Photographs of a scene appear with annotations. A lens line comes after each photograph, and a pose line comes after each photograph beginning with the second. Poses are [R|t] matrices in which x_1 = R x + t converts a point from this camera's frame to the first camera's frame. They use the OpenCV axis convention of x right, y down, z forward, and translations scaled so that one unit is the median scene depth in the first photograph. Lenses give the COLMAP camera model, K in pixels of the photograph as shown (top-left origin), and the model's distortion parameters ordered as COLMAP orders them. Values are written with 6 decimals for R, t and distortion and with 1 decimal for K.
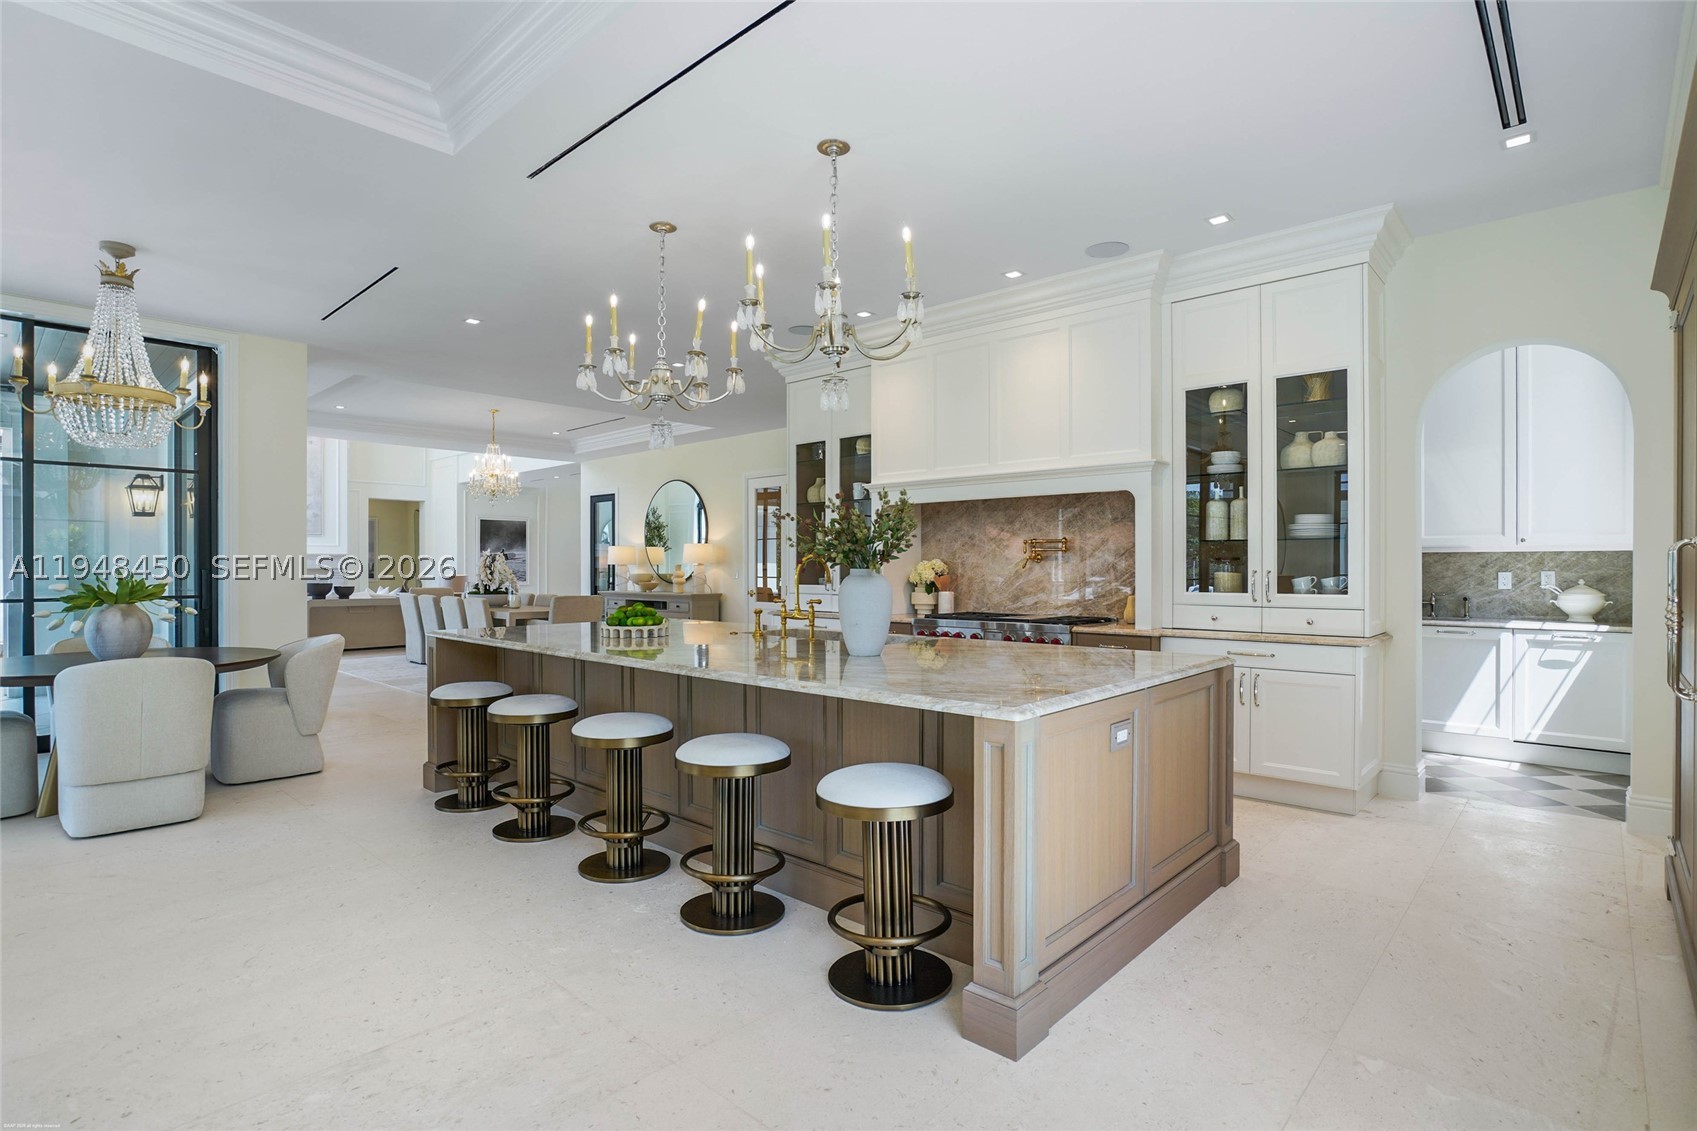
lens RADIAL K [[867.6, 0, 790.8], [0, 867.6, 570.0], [0, 0, 1]] dist [-0.001916, 0.000059]
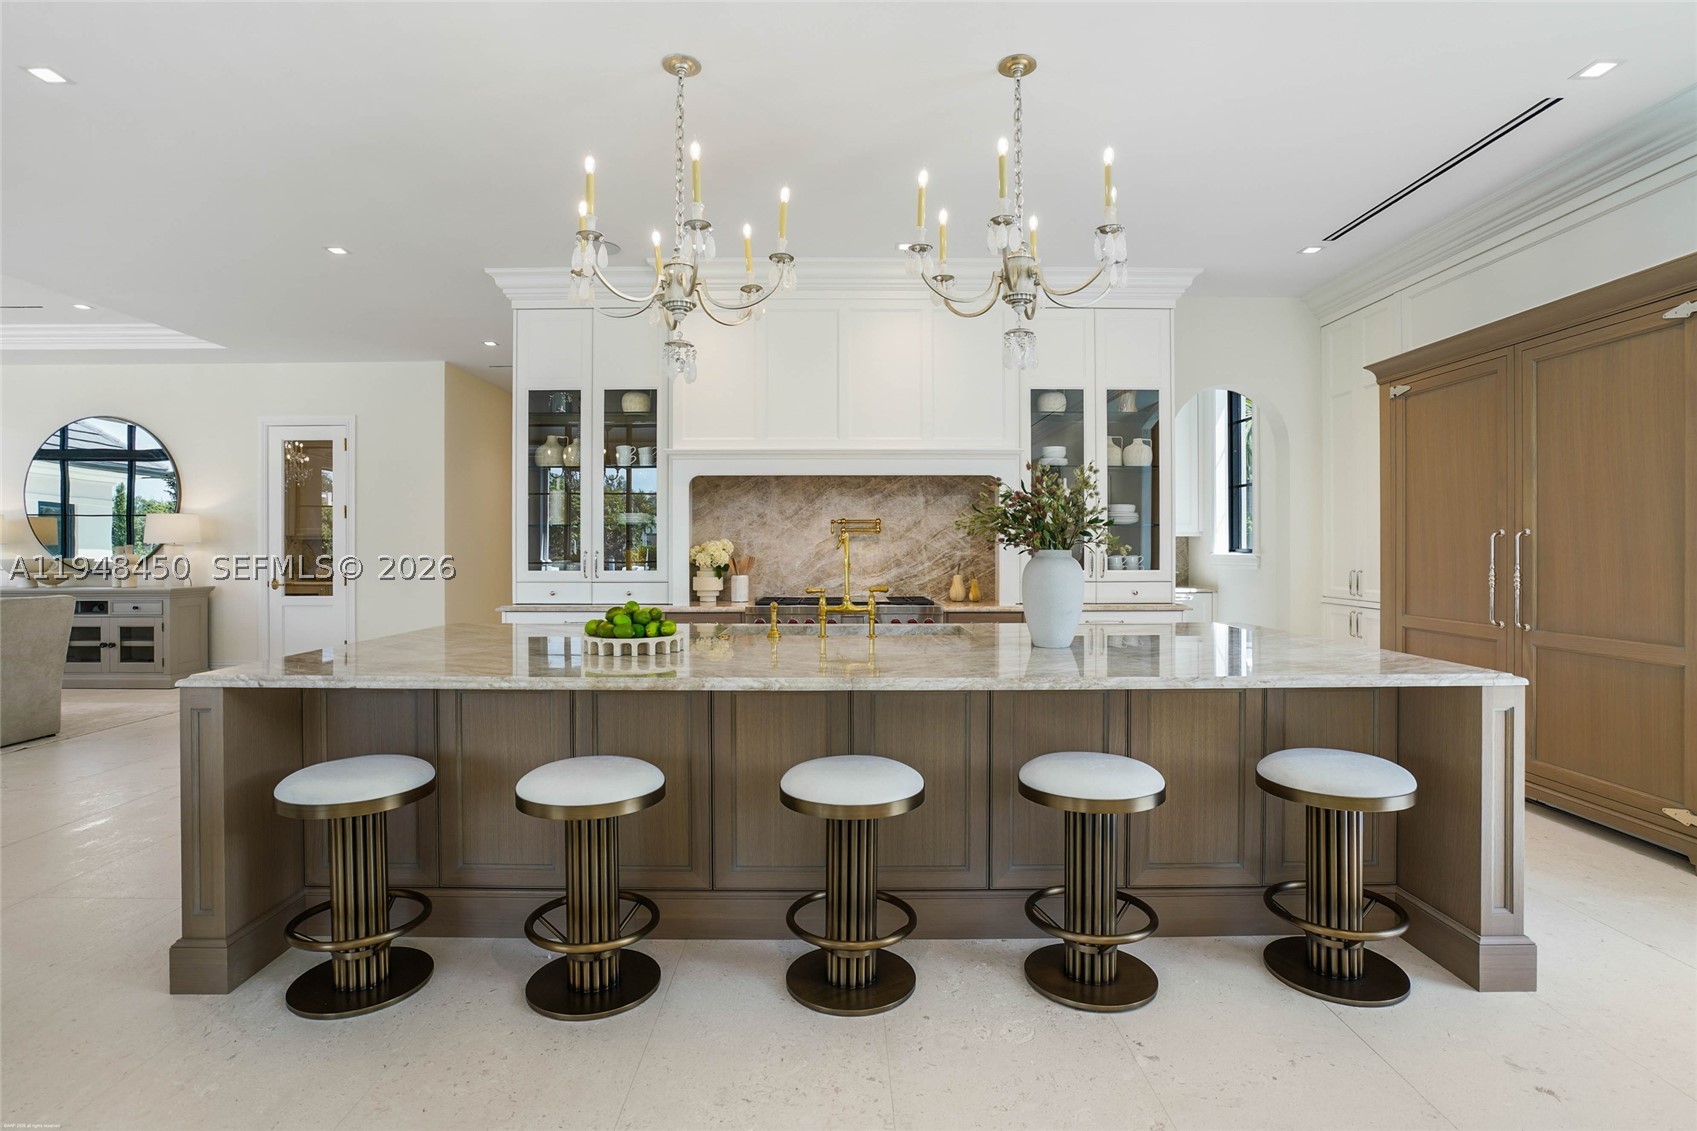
lens RADIAL K [[883.5, 0, 843.9], [0, 883.5, 555.4], [0, 0, 1]] dist [-0.006569, -0.000604]
pose [[0.698338, -0.005669, 0.715745, -0.393274], [0.002637, 0.999982, 0.005347, -0.000294], [-0.715763, -0.001847, 0.698341, 0.284961]]
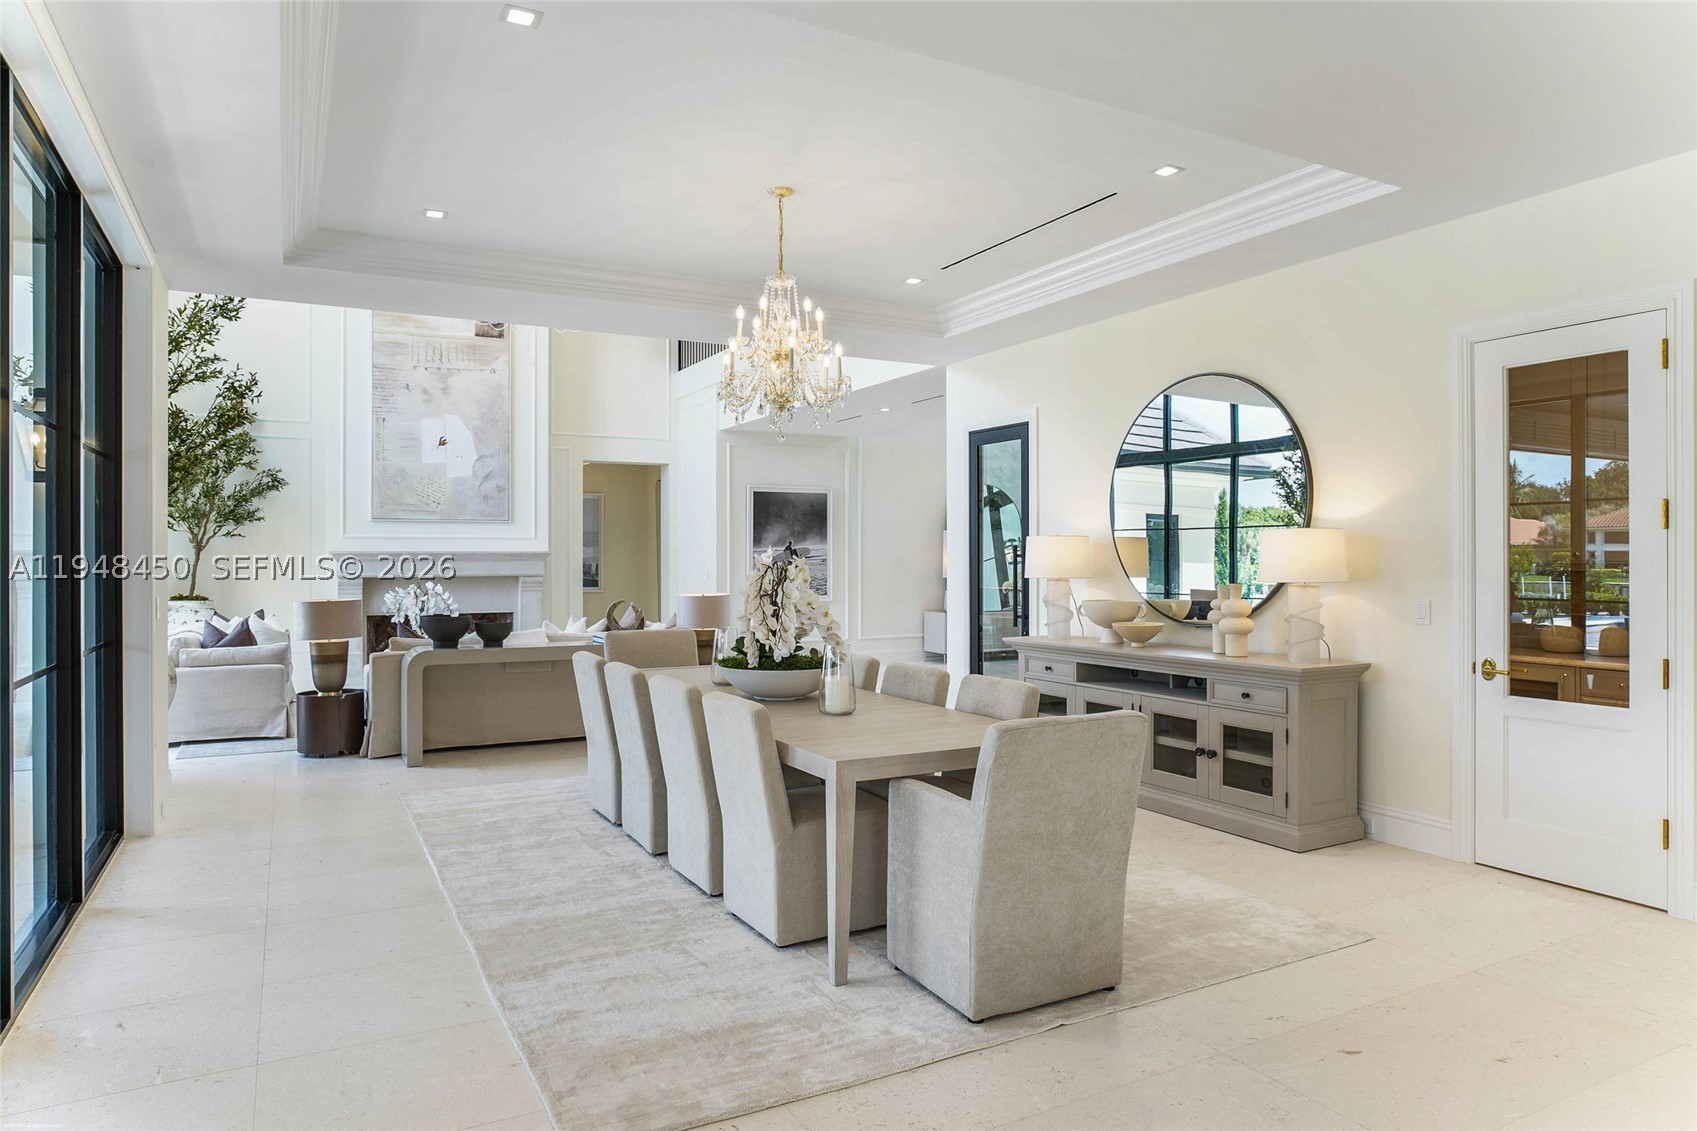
lens RADIAL K [[988.8, 0, 842.7], [0, 988.8, 557.1], [0, 0, 1]] dist [-0.001404, 0.000387]
pose [[0.967123, -0.004478, -0.254271, -0.324393], [0.004369, 0.999990, -0.000993, -0.032185], [0.254273, -0.000151, 0.967132, 0.922641]]
